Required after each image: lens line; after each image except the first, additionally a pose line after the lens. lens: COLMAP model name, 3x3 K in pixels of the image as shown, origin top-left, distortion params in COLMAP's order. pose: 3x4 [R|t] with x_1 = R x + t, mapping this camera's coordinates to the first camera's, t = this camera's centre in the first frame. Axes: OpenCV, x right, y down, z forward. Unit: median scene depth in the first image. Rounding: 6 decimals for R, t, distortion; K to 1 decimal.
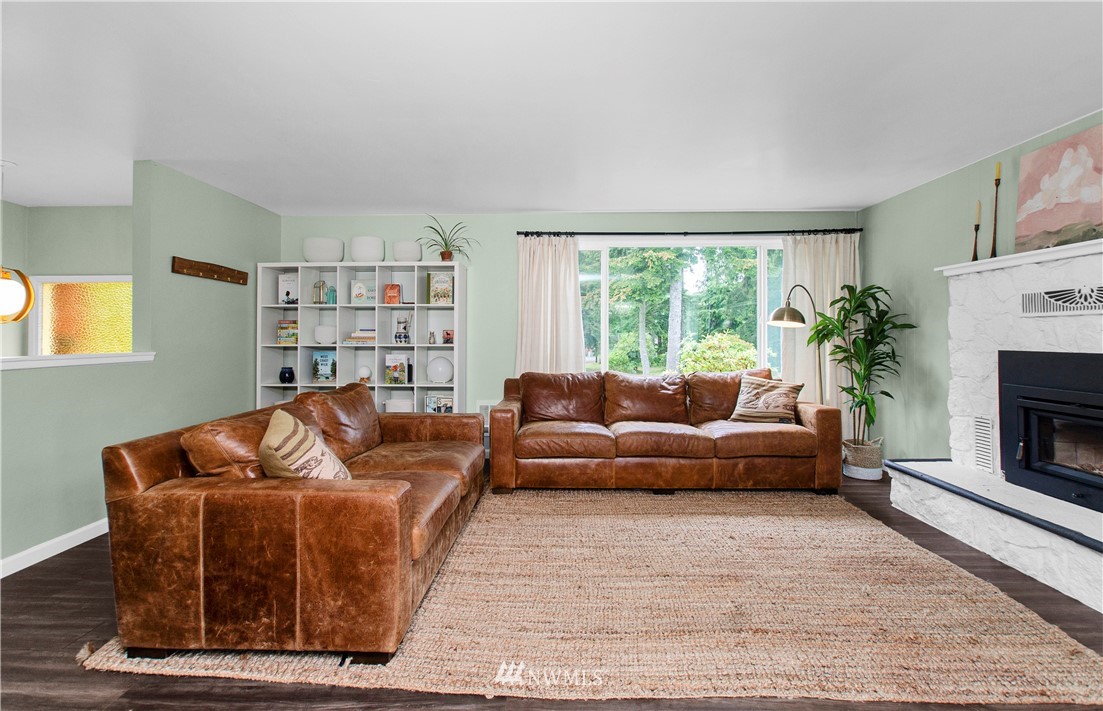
lens RADIAL K [[545.6, 0, 551.4], [0, 545.6, 333.8], [0, 0, 1]] dist [-0.001285, 0.000259]
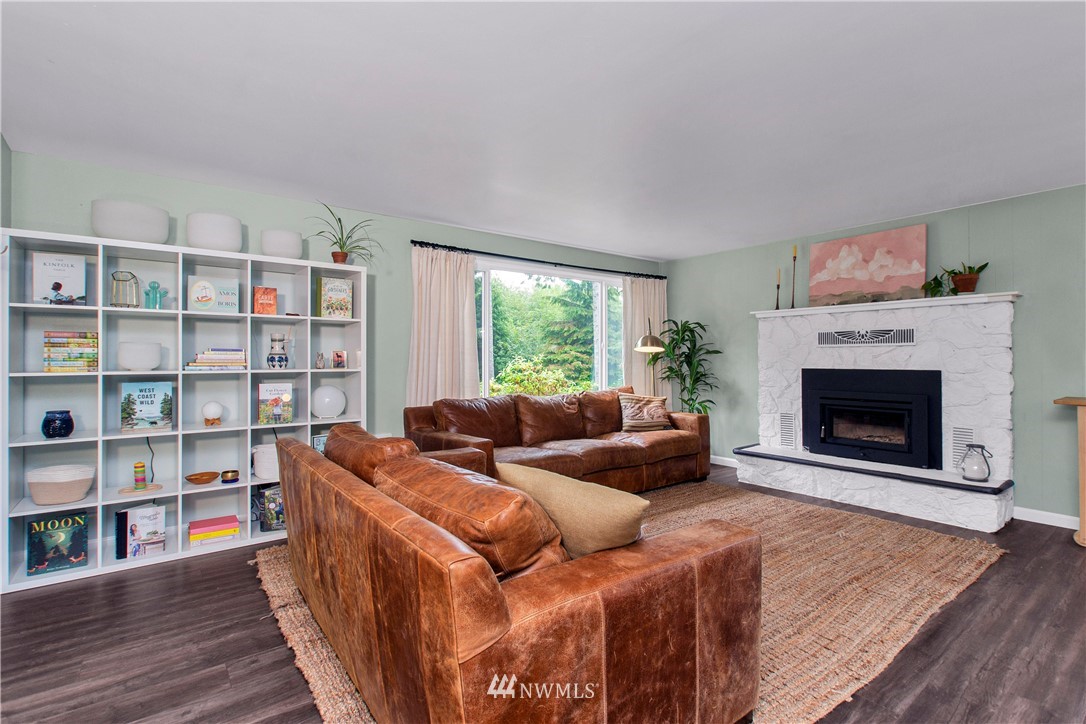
lens RADIAL K [[511.4, 0, 592.7], [0, 511.4, 359.8], [0, 0, 1]] dist [-0.029124, 0.029369]
pose [[0.765408, 0.000074, 0.643546, -0.447561], [-0.003272, 0.999988, 0.003777, 0.001896], [-0.643537, -0.004997, 0.765398, 0.225750]]
